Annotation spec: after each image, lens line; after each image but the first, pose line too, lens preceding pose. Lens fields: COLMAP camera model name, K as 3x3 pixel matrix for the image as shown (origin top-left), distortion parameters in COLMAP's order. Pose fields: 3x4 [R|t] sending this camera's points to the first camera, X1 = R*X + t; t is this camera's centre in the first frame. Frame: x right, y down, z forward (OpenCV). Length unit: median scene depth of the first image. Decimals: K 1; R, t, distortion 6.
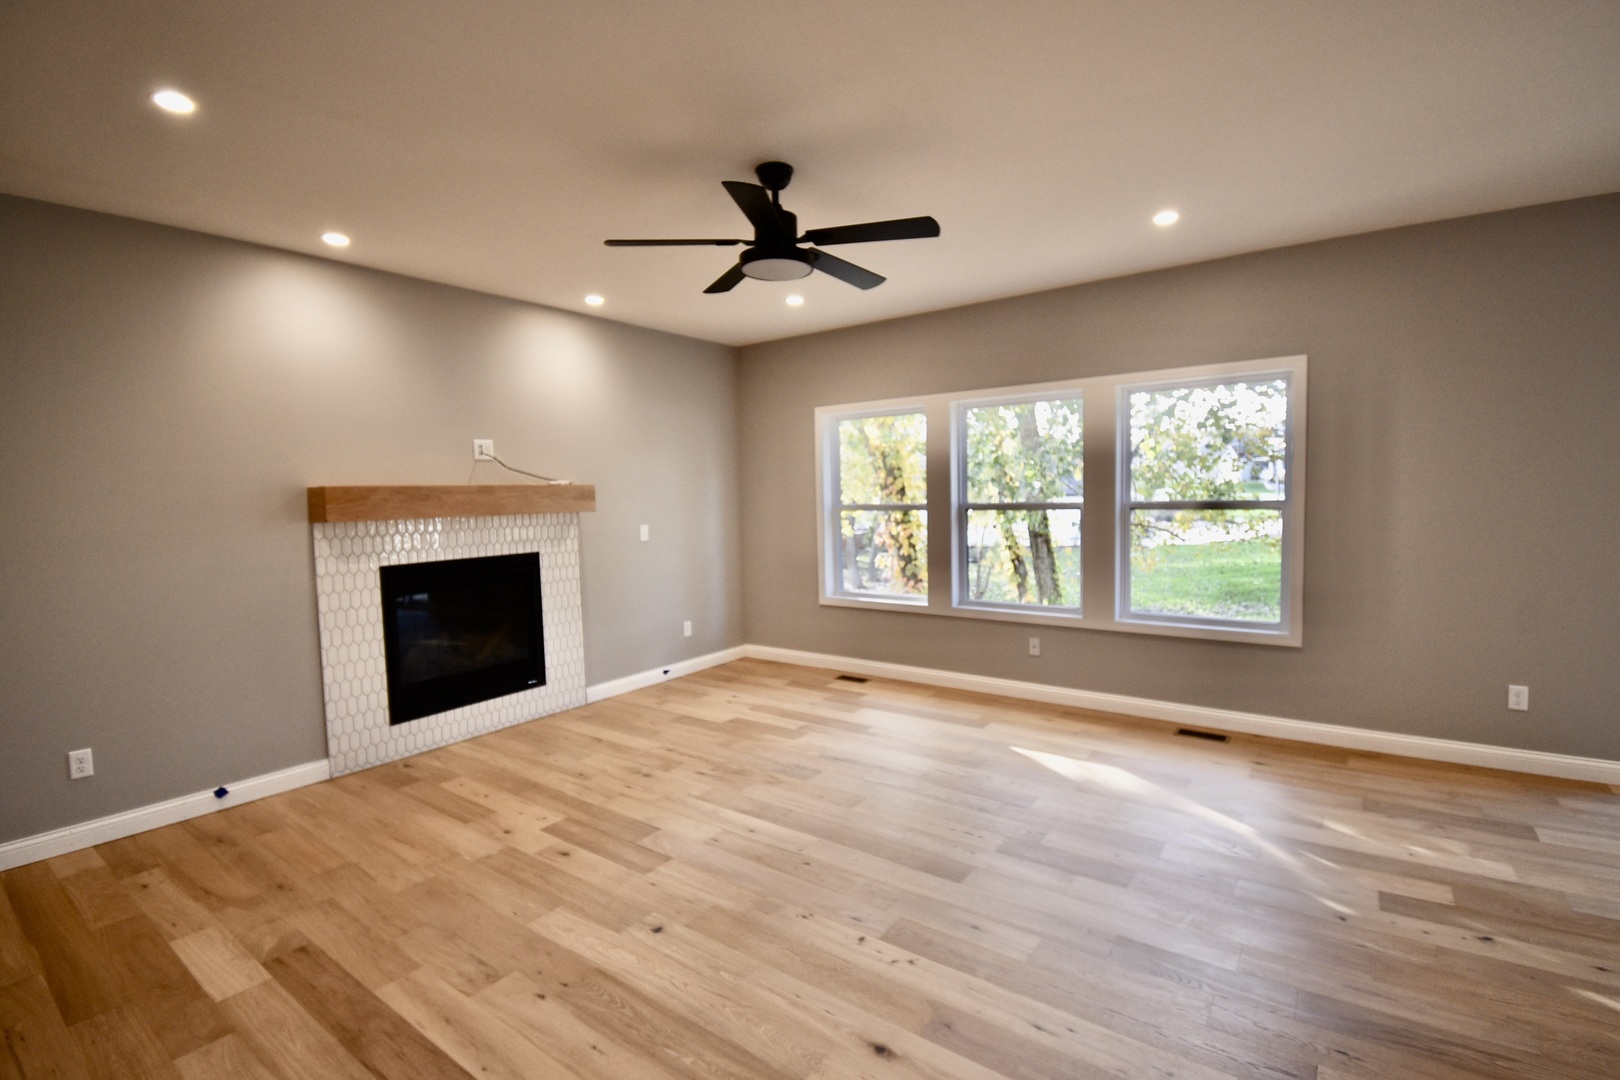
lens RADIAL K [[725.1, 0, 822.0], [0, 725.1, 538.5], [0, 0, 1]] dist [0.016802, -0.022665]
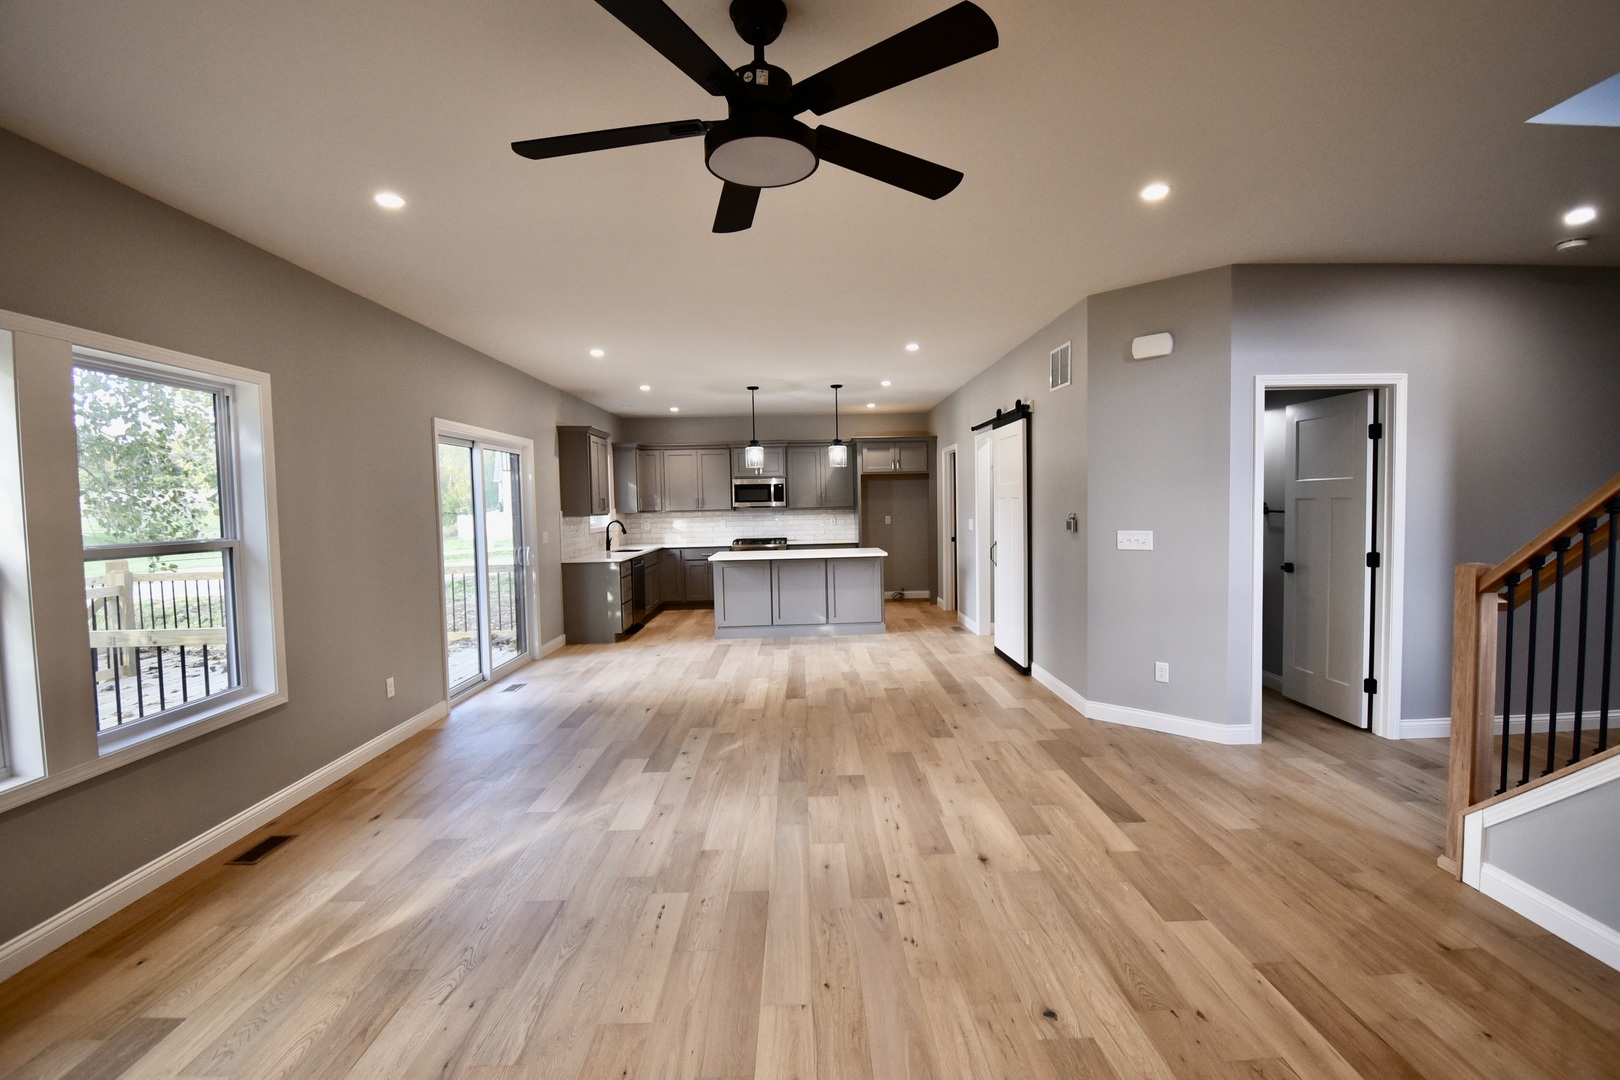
lens RADIAL K [[725.1, 0, 822.0], [0, 725.1, 538.5], [0, 0, 1]] dist [0.016802, -0.022665]
pose [[-0.602794, -0.002816, 0.797892, -0.469093], [0.086825, 0.993824, 0.069102, -0.056559], [-0.793159, 0.110931, -0.598827, 1.051693]]
